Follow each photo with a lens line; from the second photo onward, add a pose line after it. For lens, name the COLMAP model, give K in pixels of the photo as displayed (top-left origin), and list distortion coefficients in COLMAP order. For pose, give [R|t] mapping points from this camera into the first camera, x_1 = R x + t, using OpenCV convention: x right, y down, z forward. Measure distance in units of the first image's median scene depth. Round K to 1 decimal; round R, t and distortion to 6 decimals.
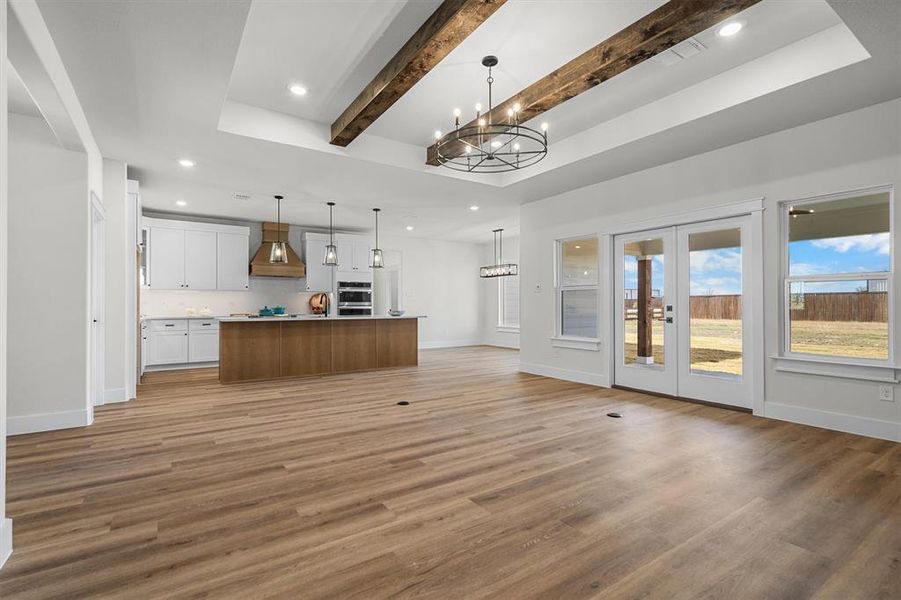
lens RADIAL K [[424.2, 0, 448.1], [0, 424.2, 302.4], [0, 0, 1]] dist [0.000716, 0.000271]
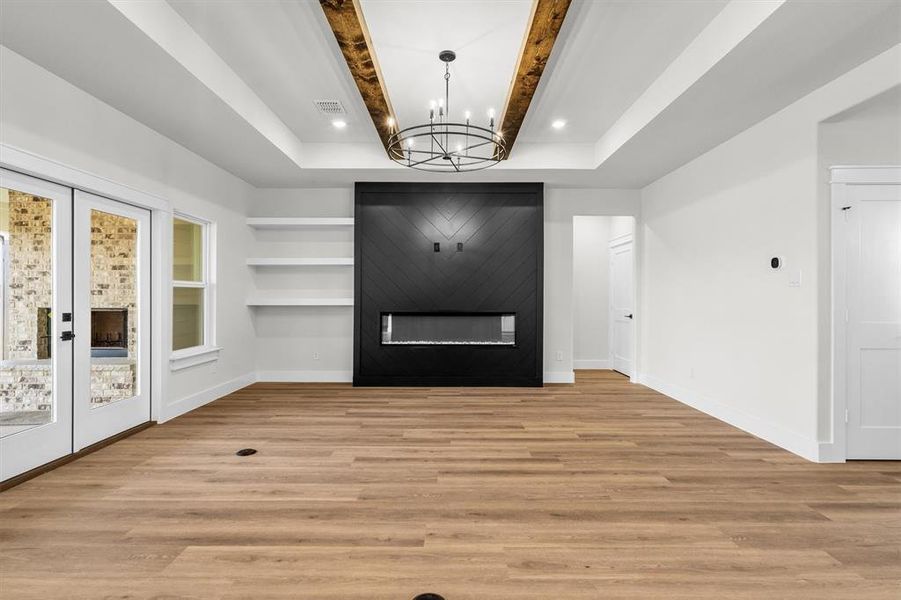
lens RADIAL K [[421.3, 0, 448.1], [0, 421.3, 300.0], [0, 0, 1]] dist [0.000891, 0.000096]
pose [[-0.826910, -0.004524, 0.562316, -0.471100], [-0.004407, 0.999989, 0.001563, -0.024024], [-0.562317, -0.001185, -0.826921, 1.921223]]
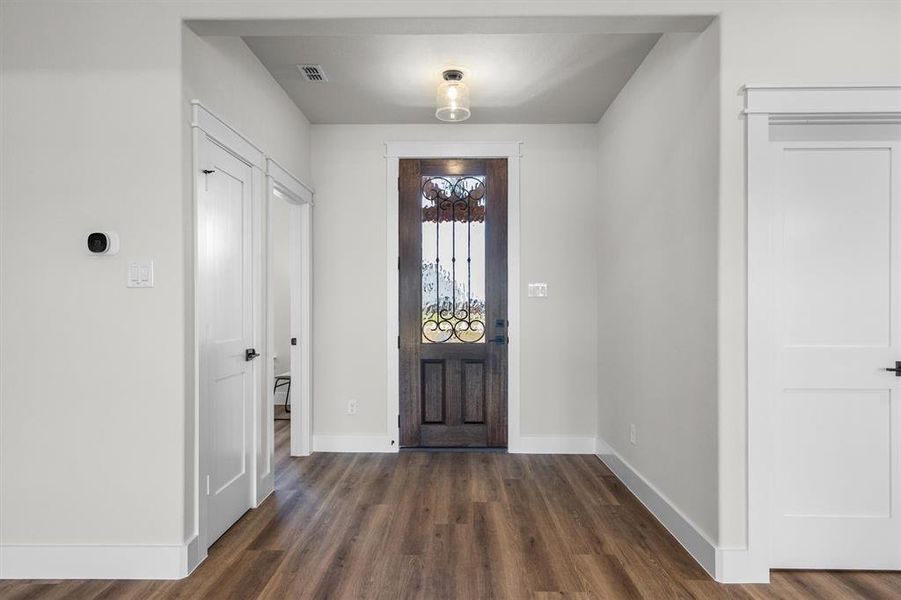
lens RADIAL K [[552.3, 0, 464.6], [0, 552.3, 303.5], [0, 0, 1]] dist [0.001505, 0.000144]
pose [[-0.548162, -0.003856, -0.836363, -0.185603], [0.004982, 0.999957, -0.007875, -0.029129], [0.836358, -0.008484, -0.548119, 1.386580]]
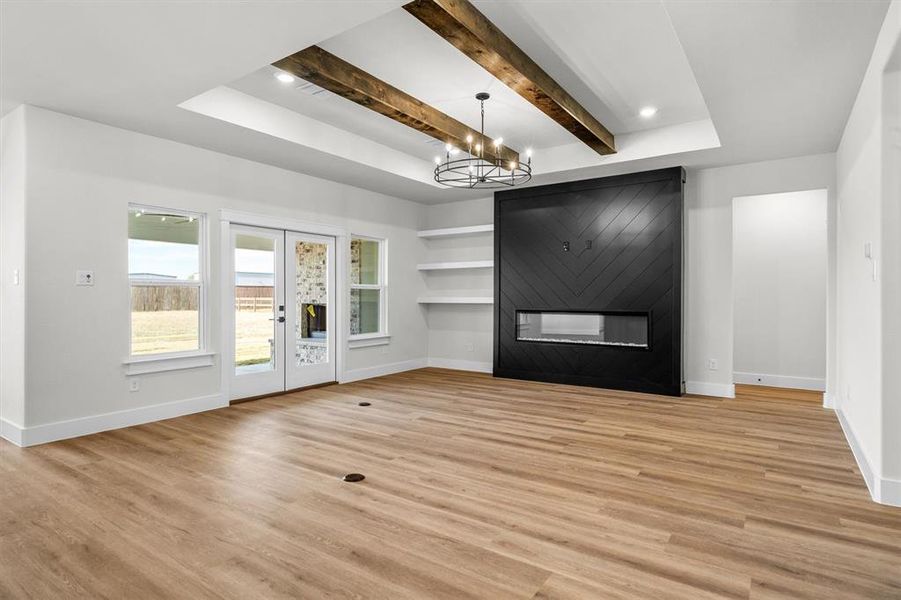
lens RADIAL K [[482.2, 0, 450.5], [0, 482.2, 300.0], [0, 0, 1]] dist [0.004080, 0.000502]
pose [[-0.370114, -0.006553, 0.928963, -1.174641], [-0.005042, 0.999975, 0.005045, -0.023069], [-0.928973, -0.002817, -0.370138, 1.688739]]
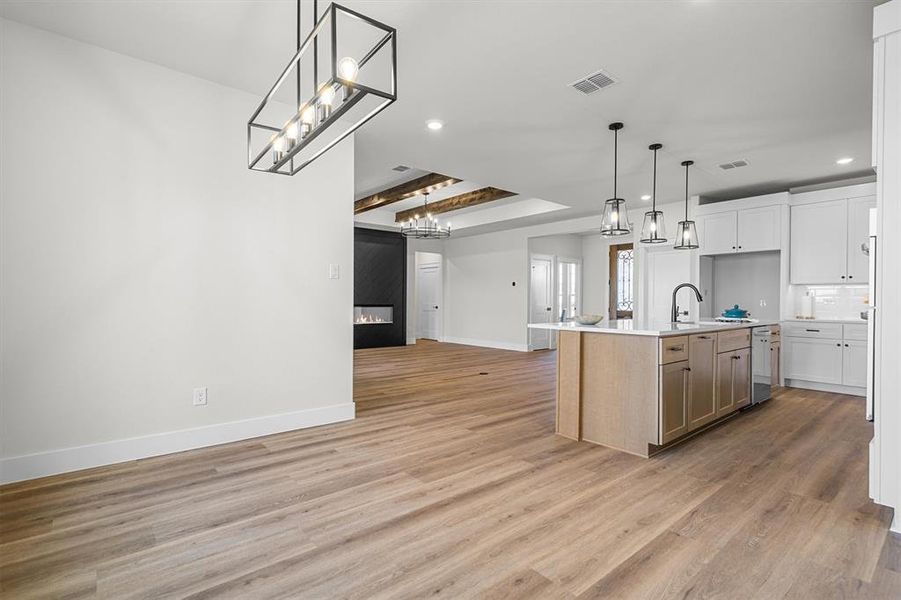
lens RADIAL K [[424.2, 0, 448.1], [0, 424.2, 302.4], [0, 0, 1]] dist [0.000716, 0.000271]
pose [[-0.994919, -0.005858, -0.100506, 0.219814], [-0.005538, 0.999979, -0.003461, 0.021771], [0.100524, -0.002887, -0.994930, 3.512439]]
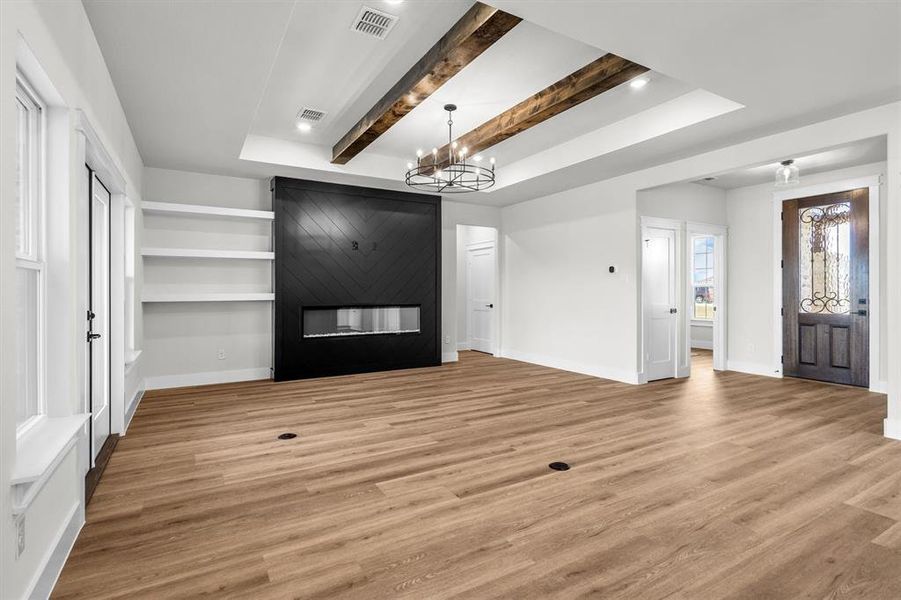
lens RADIAL K [[442.2, 0, 449.3], [0, 442.2, 294.3], [0, 0, 1]] dist [0.001102, 0.000597]
pose [[-0.997802, 0.002494, 0.066215, 0.018425], [0.002519, 0.999997, 0.000295, -0.019649], [-0.066214, 0.000461, -0.997805, 2.481966]]
